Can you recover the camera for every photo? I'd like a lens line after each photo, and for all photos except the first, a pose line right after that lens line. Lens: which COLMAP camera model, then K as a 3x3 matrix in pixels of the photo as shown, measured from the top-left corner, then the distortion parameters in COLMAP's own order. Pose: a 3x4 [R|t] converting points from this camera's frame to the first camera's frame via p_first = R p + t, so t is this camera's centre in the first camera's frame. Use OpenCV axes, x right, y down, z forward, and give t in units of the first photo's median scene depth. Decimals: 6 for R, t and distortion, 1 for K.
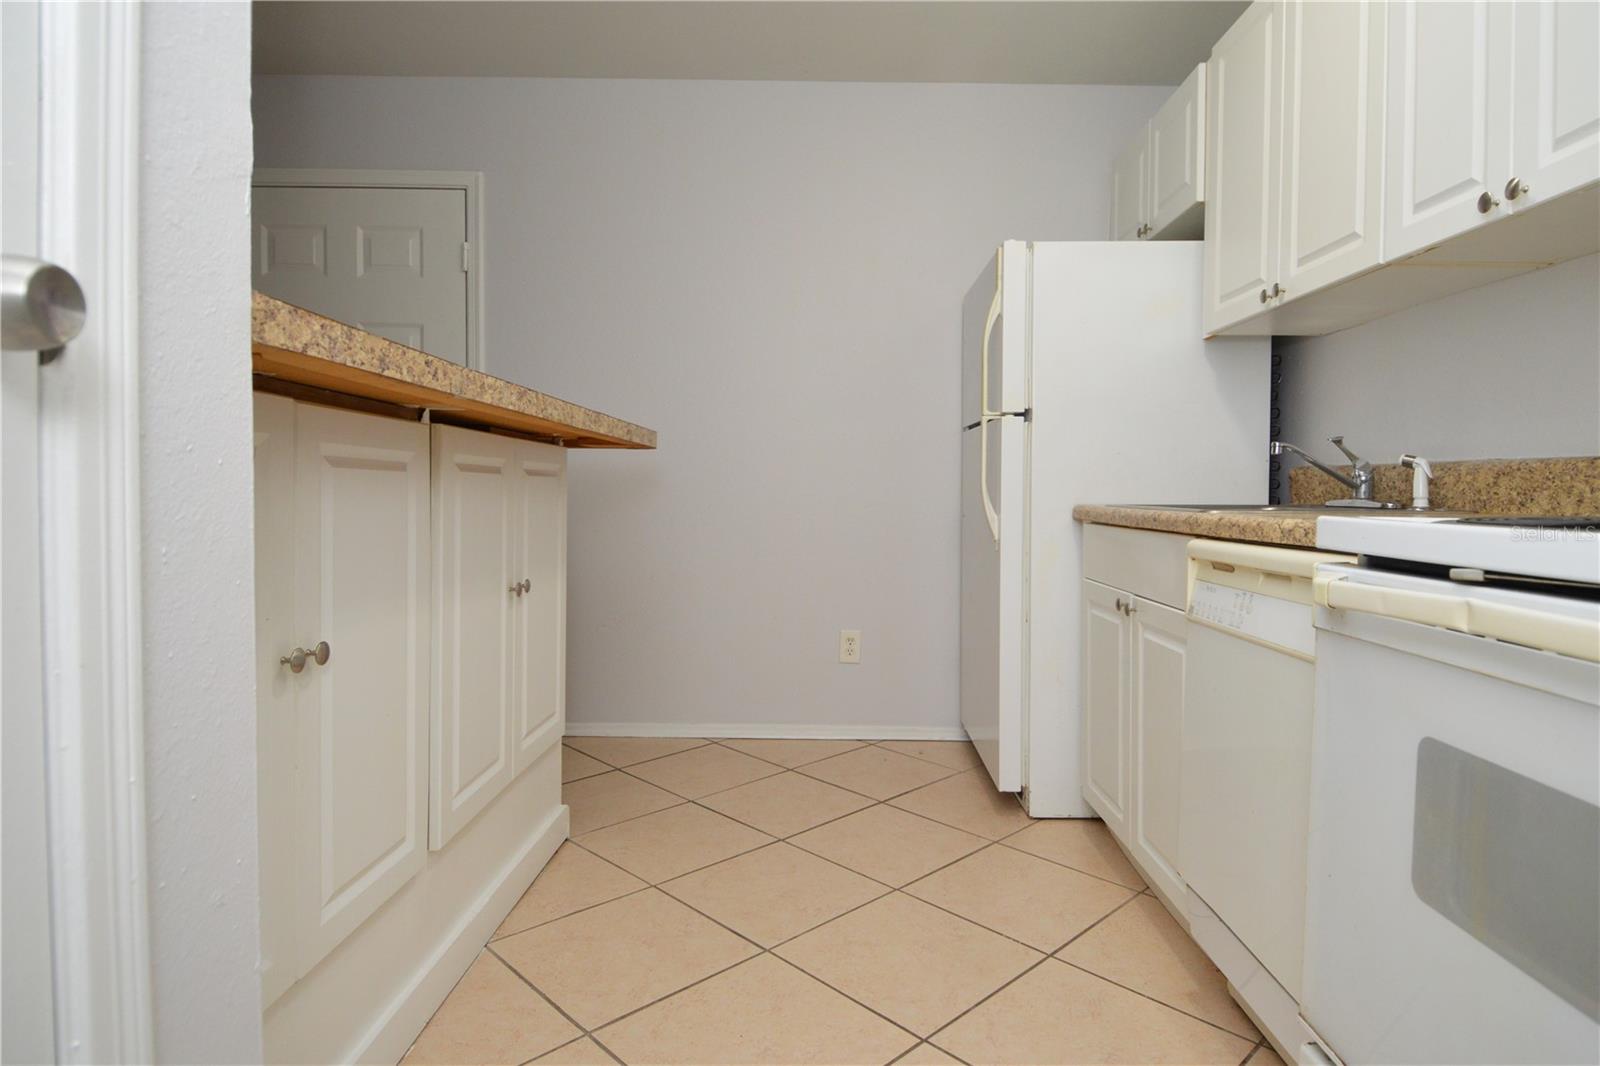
lens RADIAL K [[877.7, 0, 826.4], [0, 877.7, 522.6], [0, 0, 1]] dist [0.023333, -0.033066]
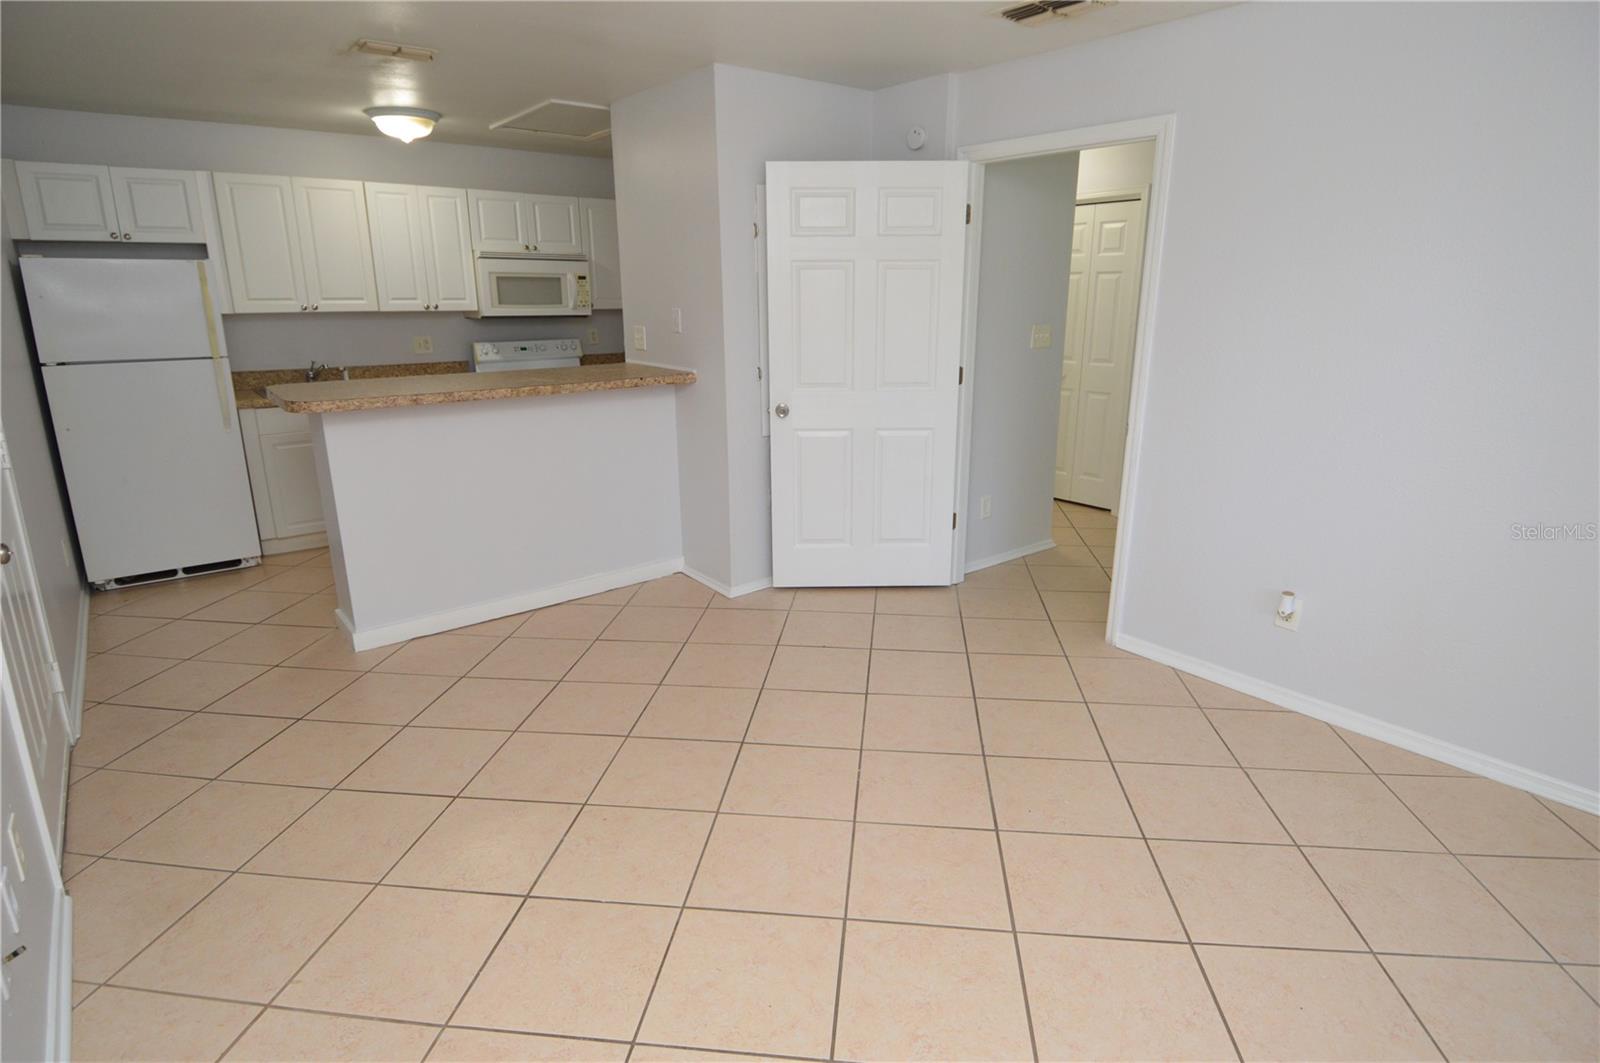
lens RADIAL K [[846.8, 0, 809.7], [0, 846.8, 524.1], [0, 0, 1]] dist [0.020909, -0.033423]
pose [[-0.624726, -0.216379, 0.750265, -2.451030], [0.025231, 0.954743, 0.296361, -0.354767], [-0.780436, 0.204074, -0.590993, 1.457228]]
